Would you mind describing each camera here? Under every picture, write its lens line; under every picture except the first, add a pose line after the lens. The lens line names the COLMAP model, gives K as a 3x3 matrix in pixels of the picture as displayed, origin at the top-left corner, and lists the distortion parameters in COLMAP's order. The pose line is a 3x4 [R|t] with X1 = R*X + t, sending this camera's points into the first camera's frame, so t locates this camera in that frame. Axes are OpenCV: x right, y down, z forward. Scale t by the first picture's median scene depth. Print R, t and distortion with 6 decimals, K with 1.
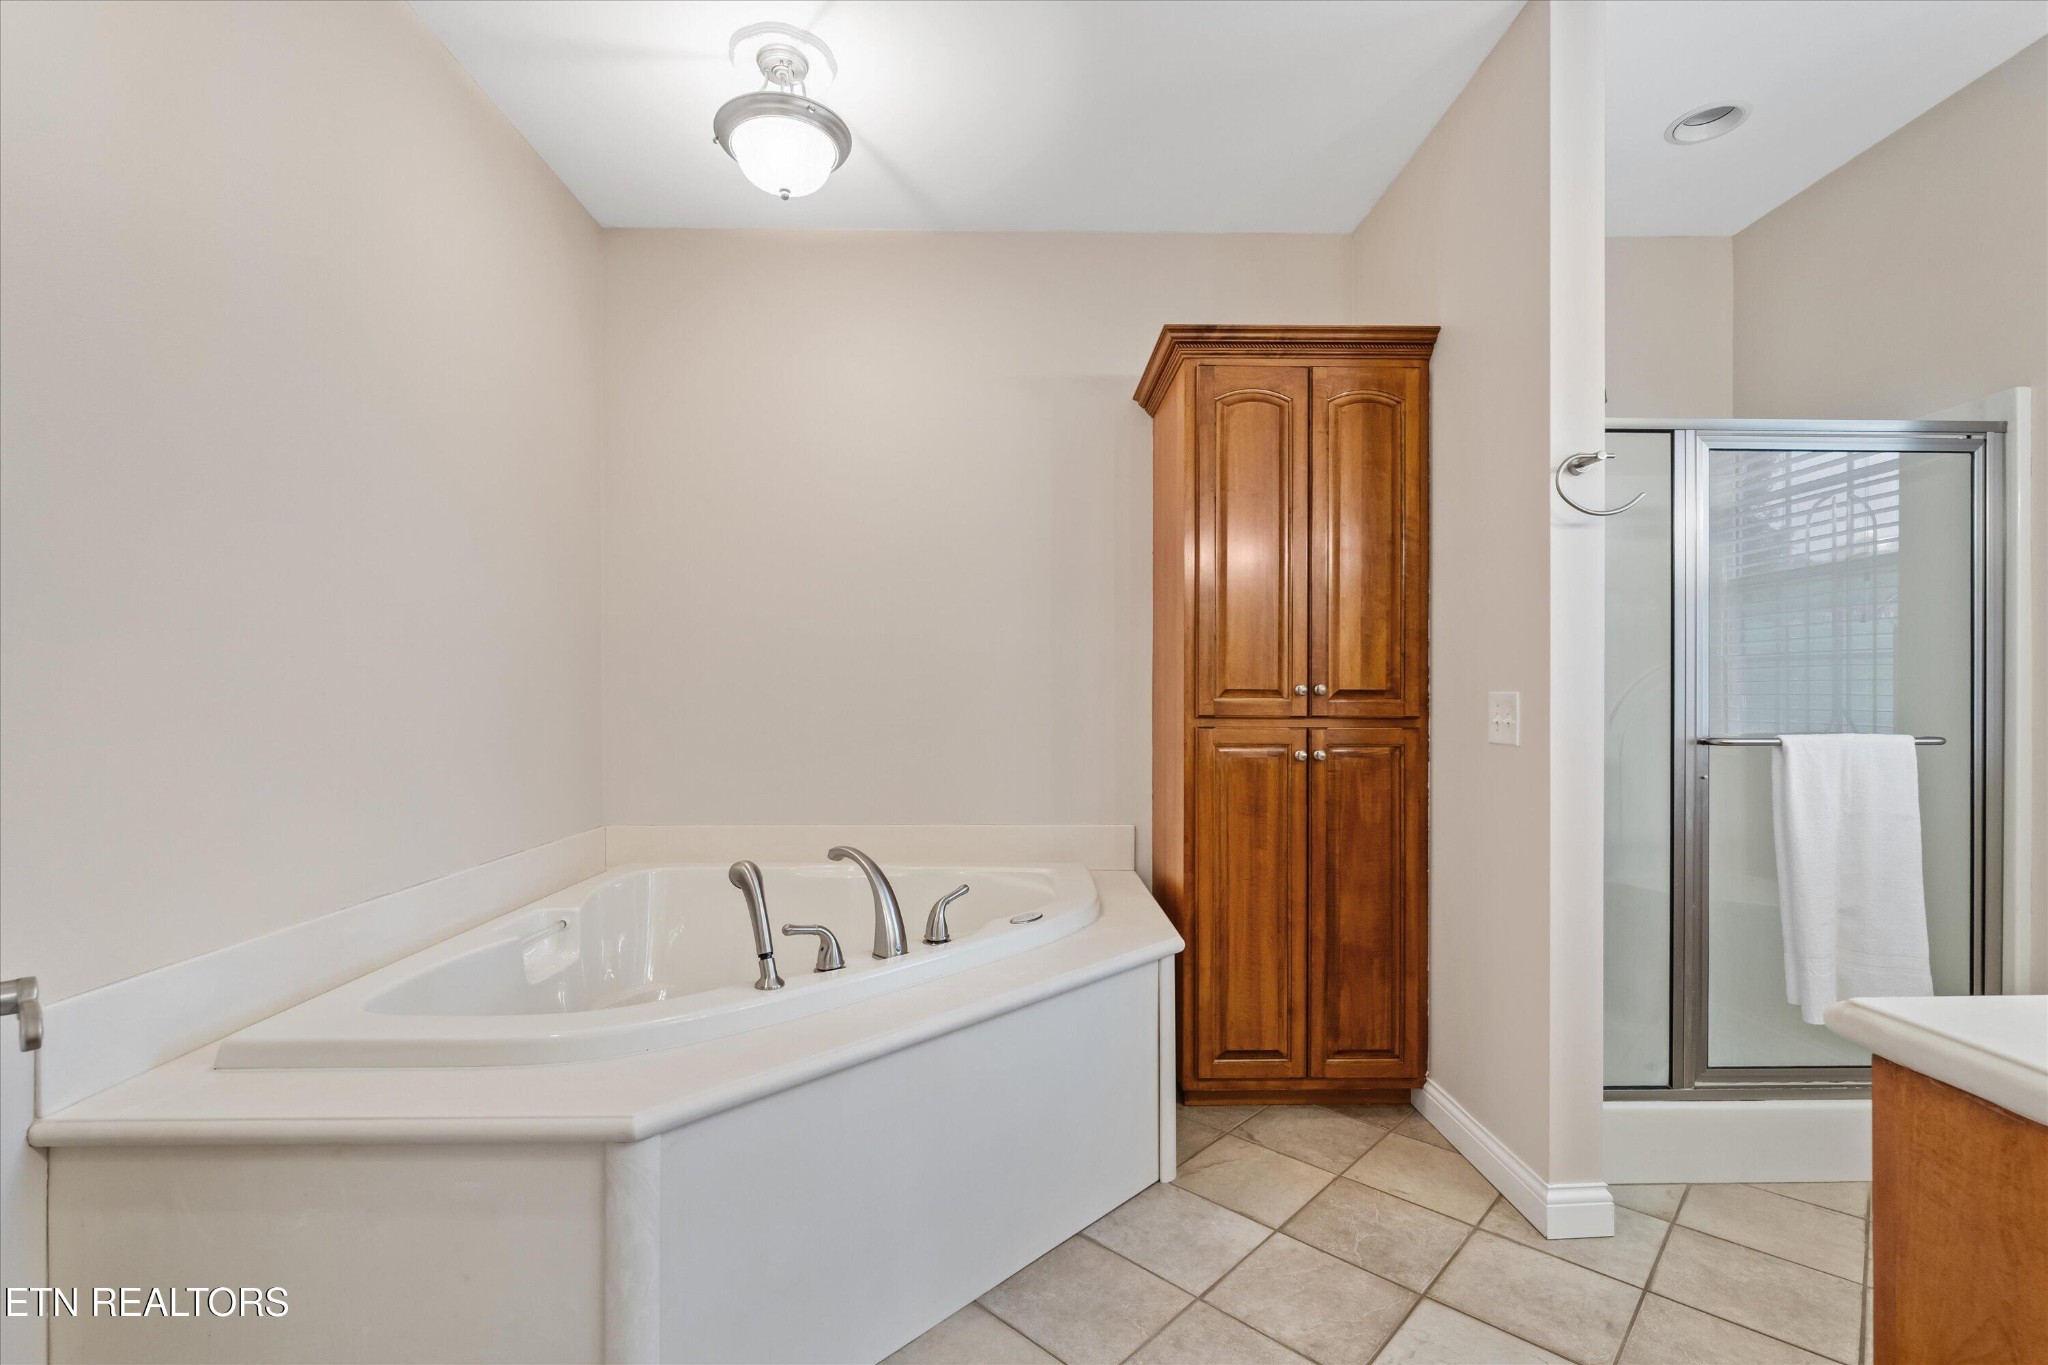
lens RADIAL K [[923.6, 0, 1025.2], [0, 923.6, 693.7], [0, 0, 1]] dist [-0.003410, -0.000902]
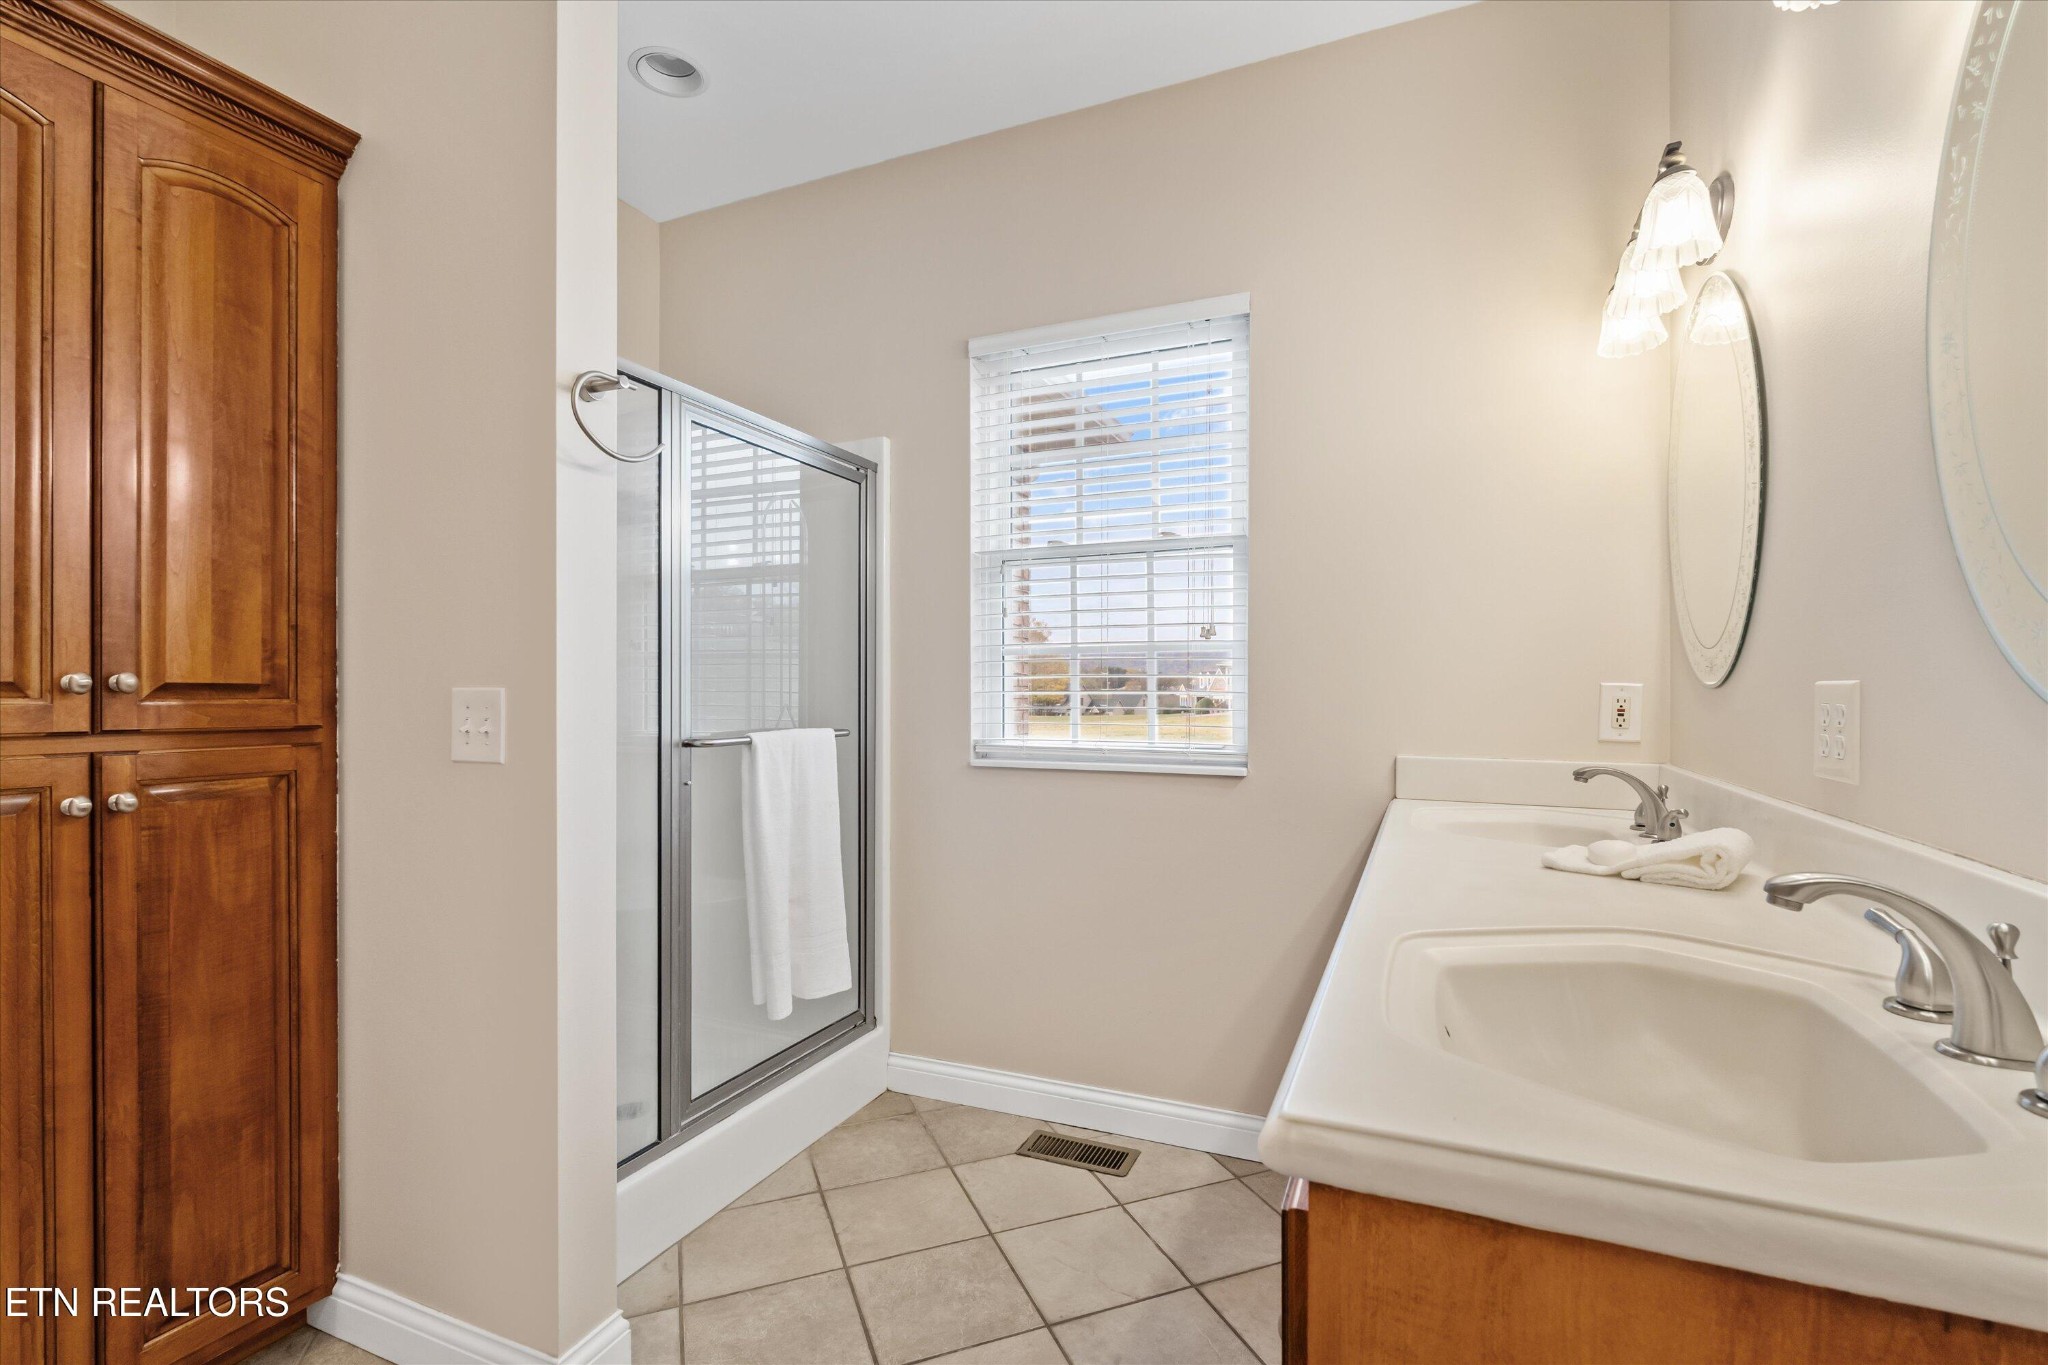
lens RADIAL K [[923.6, 0, 1028.0], [0, 923.6, 696.2], [0, 0, 1]] dist [-0.003410, -0.000902]
pose [[0.418208, -0.005288, 0.908336, 0.048331], [-0.002370, 0.999973, 0.006912, -0.001301], [-0.908348, -0.005043, 0.418184, 0.283812]]
